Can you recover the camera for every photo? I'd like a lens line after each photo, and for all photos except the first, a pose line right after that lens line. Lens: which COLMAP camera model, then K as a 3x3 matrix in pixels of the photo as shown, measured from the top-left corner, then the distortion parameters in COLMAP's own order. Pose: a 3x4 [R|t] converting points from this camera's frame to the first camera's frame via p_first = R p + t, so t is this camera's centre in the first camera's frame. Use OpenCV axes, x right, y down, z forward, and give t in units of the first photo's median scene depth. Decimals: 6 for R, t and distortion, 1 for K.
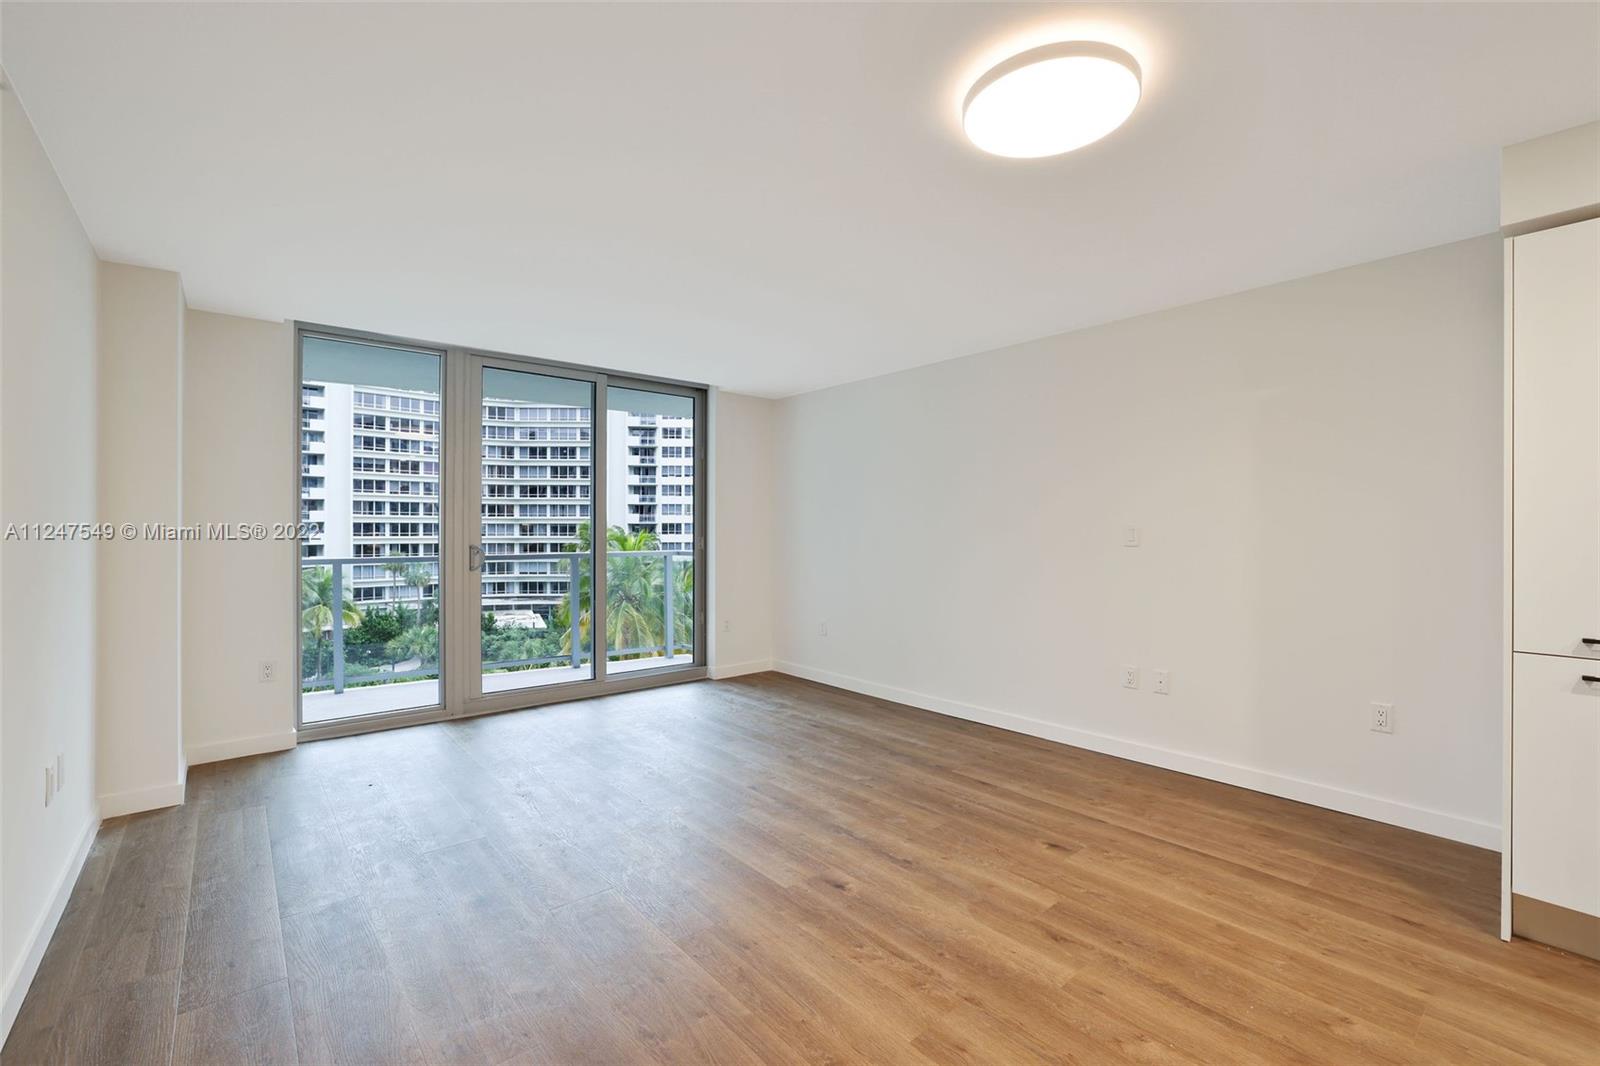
lens RADIAL K [[685.1, 0, 794.6], [0, 685.1, 530.7], [0, 0, 1]] dist [-0.046348, 0.014979]
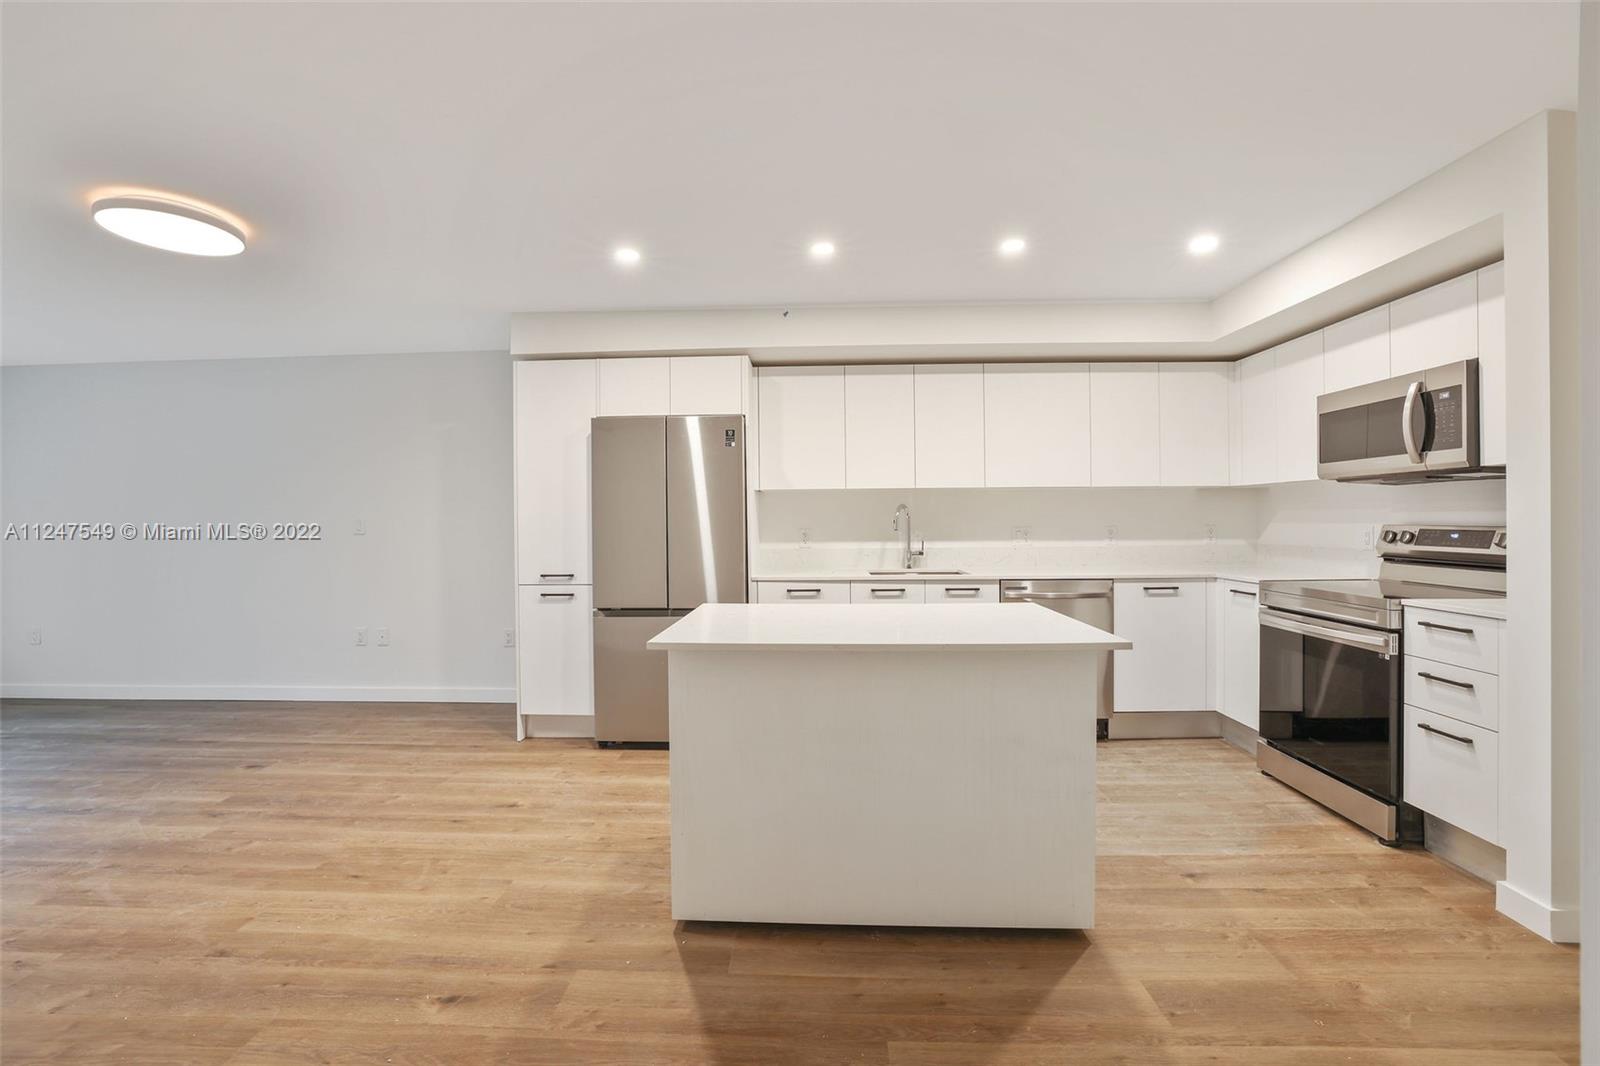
lens RADIAL K [[691.1, 0, 786.6], [0, 691.1, 519.5], [0, 0, 1]] dist [-0.045452, 0.013949]
pose [[0.674538, -0.009424, 0.738180, 0.105301], [0.011757, 0.999929, 0.002022, 0.004358], [-0.738146, 0.007314, 0.674601, -0.501725]]
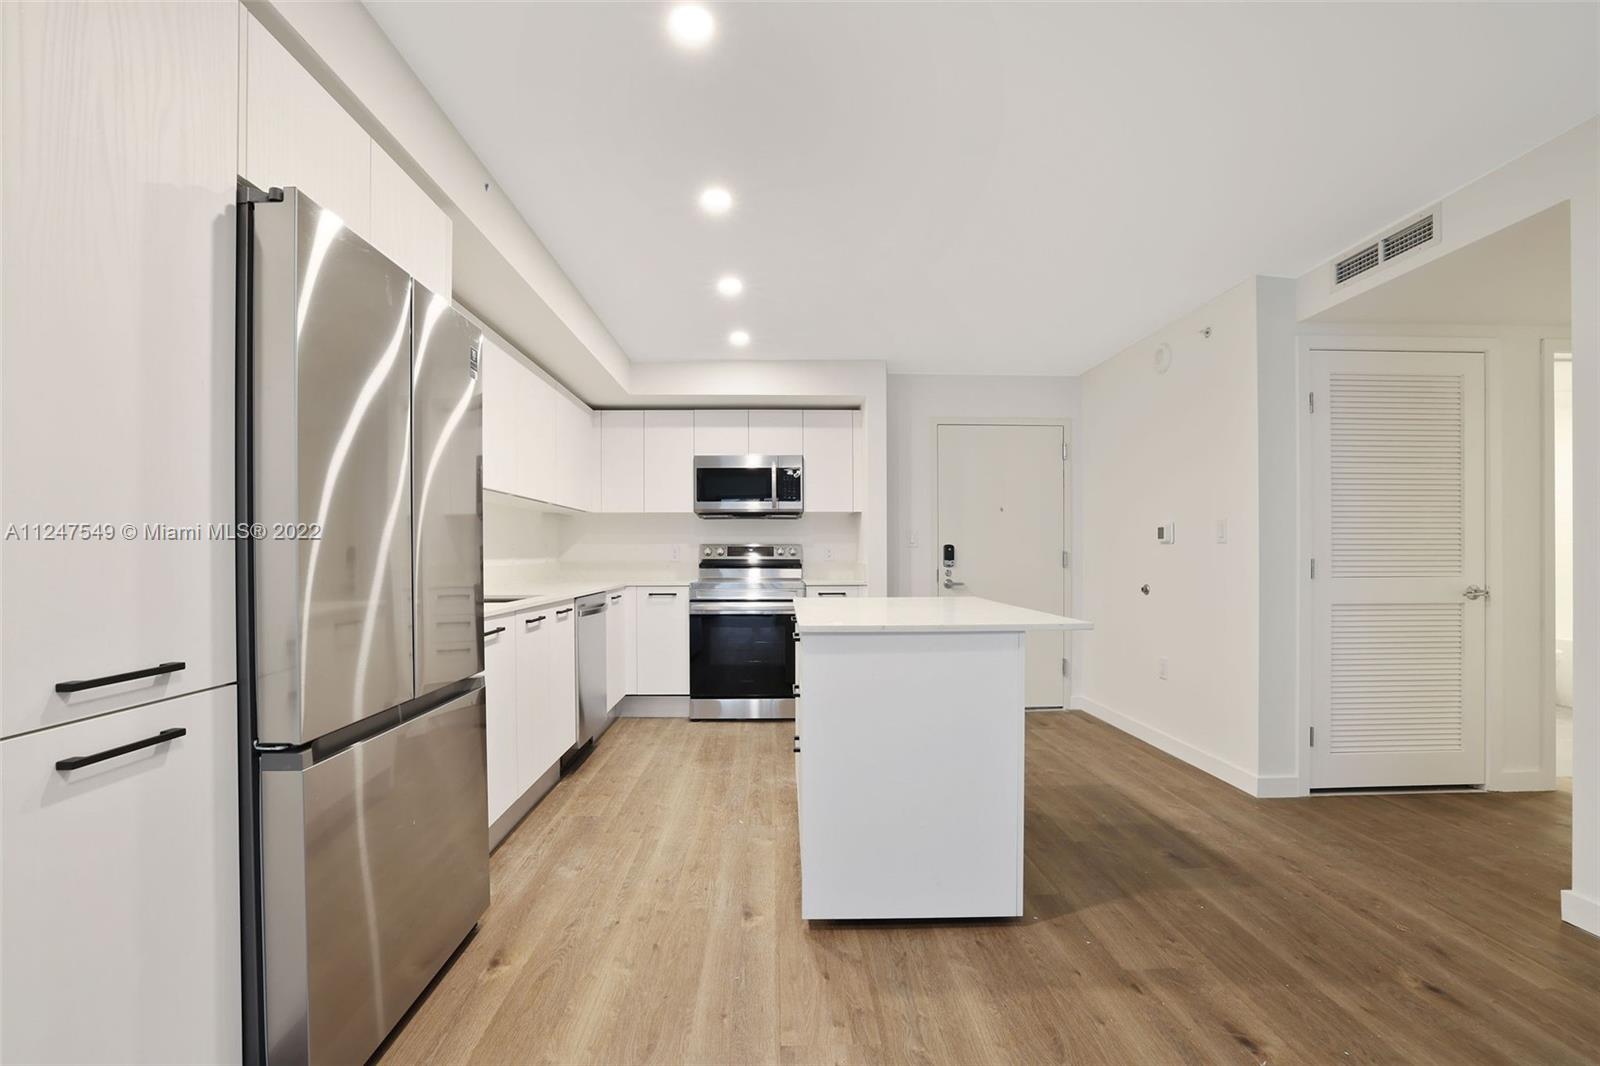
lens RADIAL K [[690.0, 0, 794.4], [0, 690.0, 550.7], [0, 0, 1]] dist [-0.047877, 0.015182]
pose [[-0.784570, 0.002051, 0.620036, 0.269714], [0.002075, 0.999998, -0.000683, 0.039707], [-0.620036, 0.000751, -0.784573, 0.589559]]
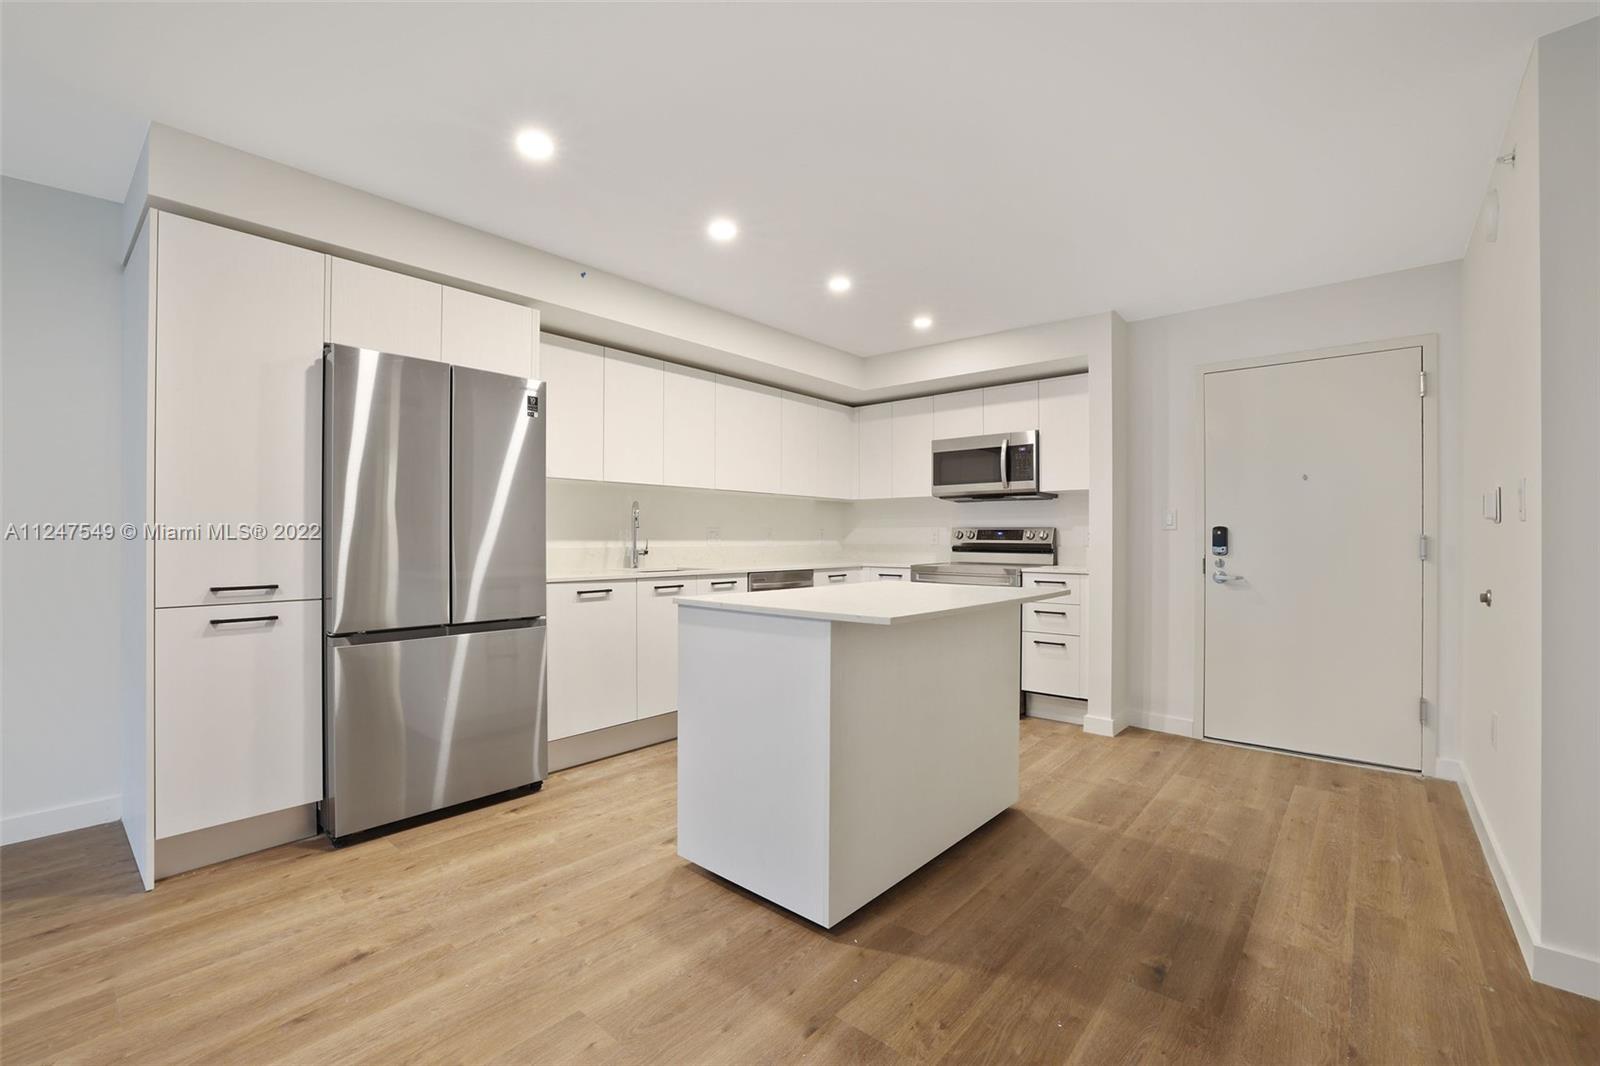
lens RADIAL K [[685.1, 0, 794.6], [0, 685.1, 530.7], [0, 0, 1]] dist [-0.046348, 0.014979]
pose [[-0.160499, 0.006544, 0.987014, -0.060363], [-0.001026, 0.999976, -0.006797, 0.041437], [-0.987036, -0.002104, -0.160488, 0.107932]]
